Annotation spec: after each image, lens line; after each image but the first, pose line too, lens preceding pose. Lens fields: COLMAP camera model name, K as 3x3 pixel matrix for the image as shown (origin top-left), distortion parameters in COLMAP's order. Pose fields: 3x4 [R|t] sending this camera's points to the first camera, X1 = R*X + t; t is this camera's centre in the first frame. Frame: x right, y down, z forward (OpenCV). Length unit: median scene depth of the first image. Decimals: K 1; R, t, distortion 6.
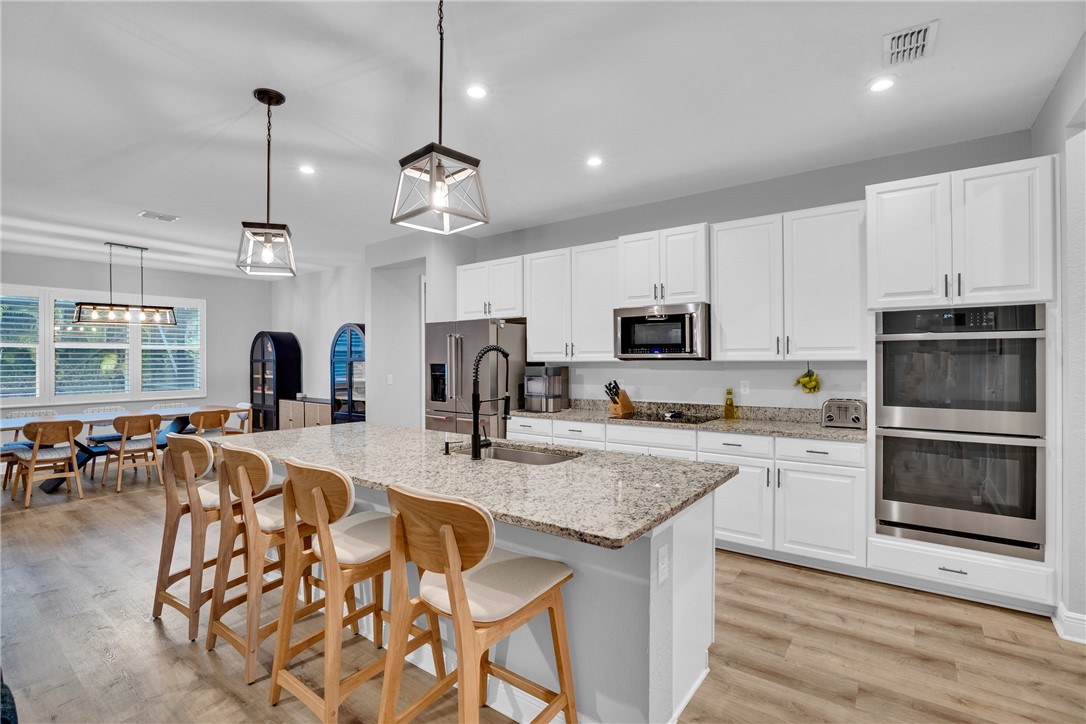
lens RADIAL K [[493.9, 0, 549.5], [0, 493.9, 360.0], [0, 0, 1]] dist [-0.034968, 0.000249]
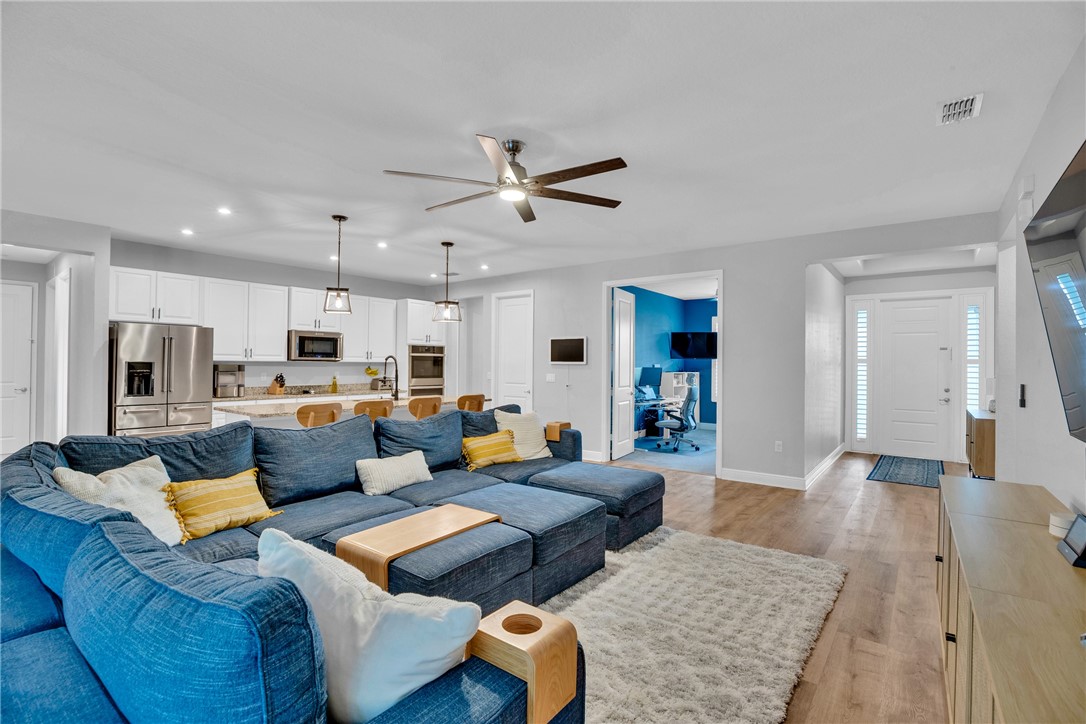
lens RADIAL K [[493.9, 0, 549.5], [0, 493.9, 360.0], [0, 0, 1]] dist [-0.034968, 0.000249]
pose [[0.025074, 0.012392, 0.999609, -1.585813], [-0.008736, 0.999888, -0.012176, 0.010898], [-0.999647, -0.008427, 0.025179, 0.090196]]
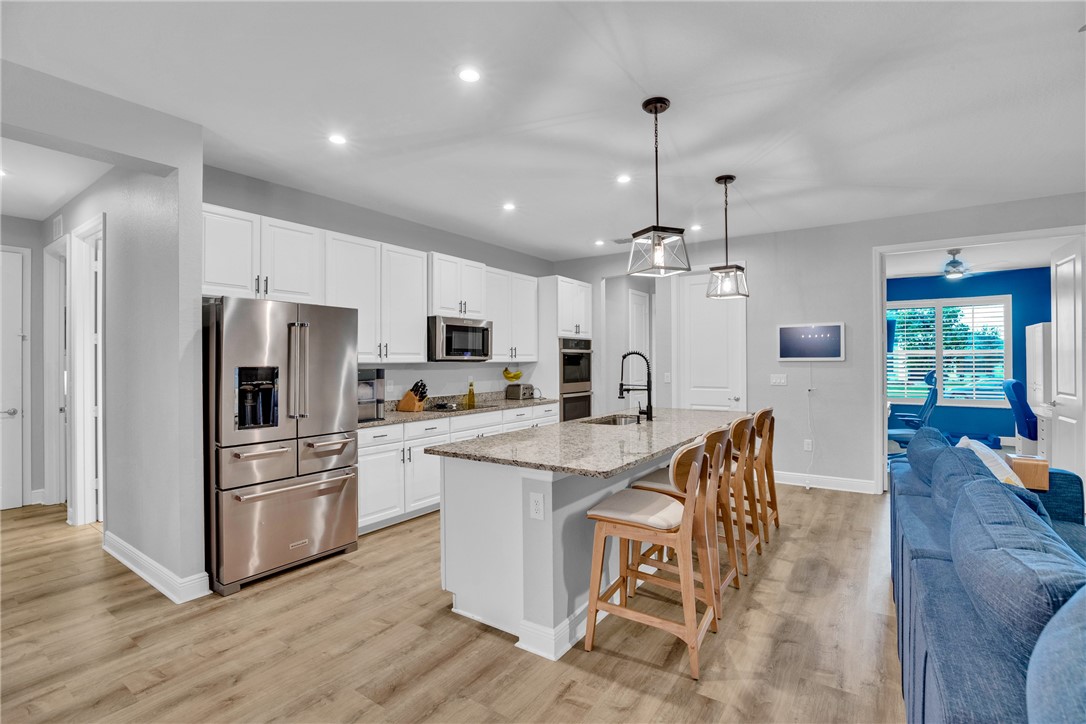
lens RADIAL K [[493.9, 0, 549.5], [0, 493.9, 360.0], [0, 0, 1]] dist [-0.034968, 0.000249]
pose [[-0.031026, 0.007810, 0.999488, -1.057501], [0.005720, 0.999954, -0.007636, 0.007545], [-0.999502, 0.005480, -0.031070, 0.824306]]
